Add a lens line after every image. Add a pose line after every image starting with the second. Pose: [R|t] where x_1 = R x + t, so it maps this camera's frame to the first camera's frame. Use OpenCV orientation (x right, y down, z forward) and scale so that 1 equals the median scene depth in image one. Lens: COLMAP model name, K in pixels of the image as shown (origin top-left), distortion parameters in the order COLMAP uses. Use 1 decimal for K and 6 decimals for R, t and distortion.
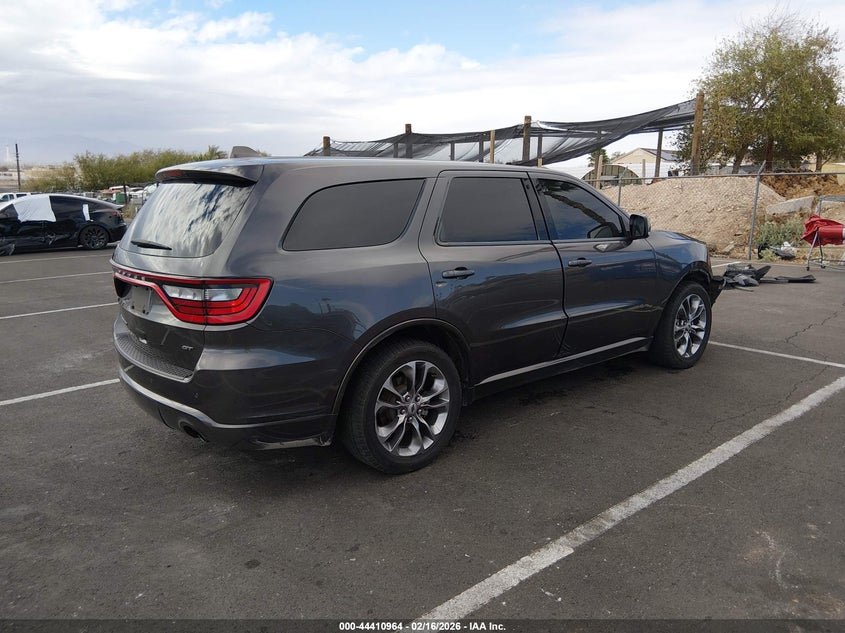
lens RADIAL K [[649.2, 0, 429.0], [0, 649.2, 316.5], [0, 0, 1]] dist [0.070741, -0.142673]
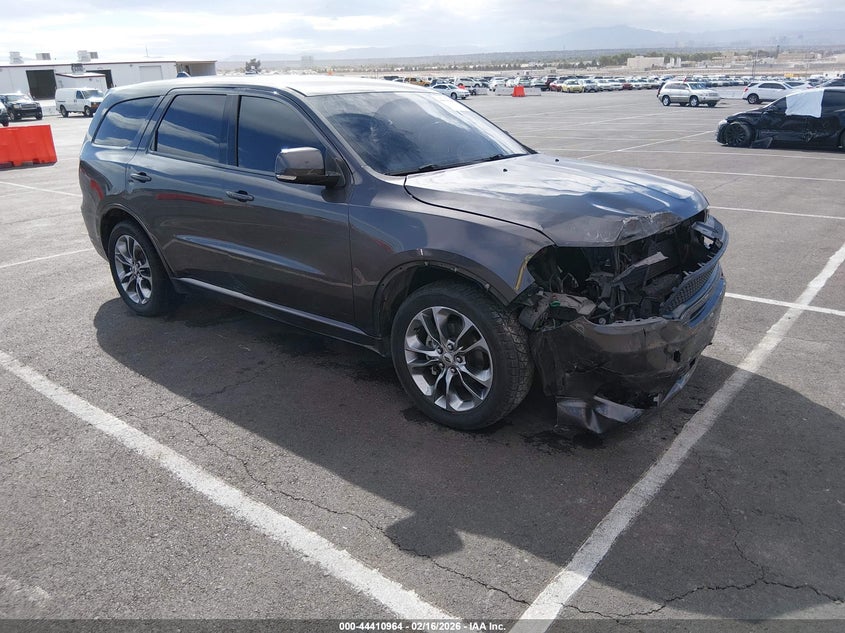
lens RADIAL K [[649.2, 0, 429.0], [0, 649.2, 316.5], [0, 0, 1]] dist [0.070741, -0.142673]
pose [[0.170071, 0.330266, -0.928440, 1.072906], [-0.171925, 0.937660, 0.302052, -0.224605], [0.970318, 0.108252, 0.216250, 0.999786]]
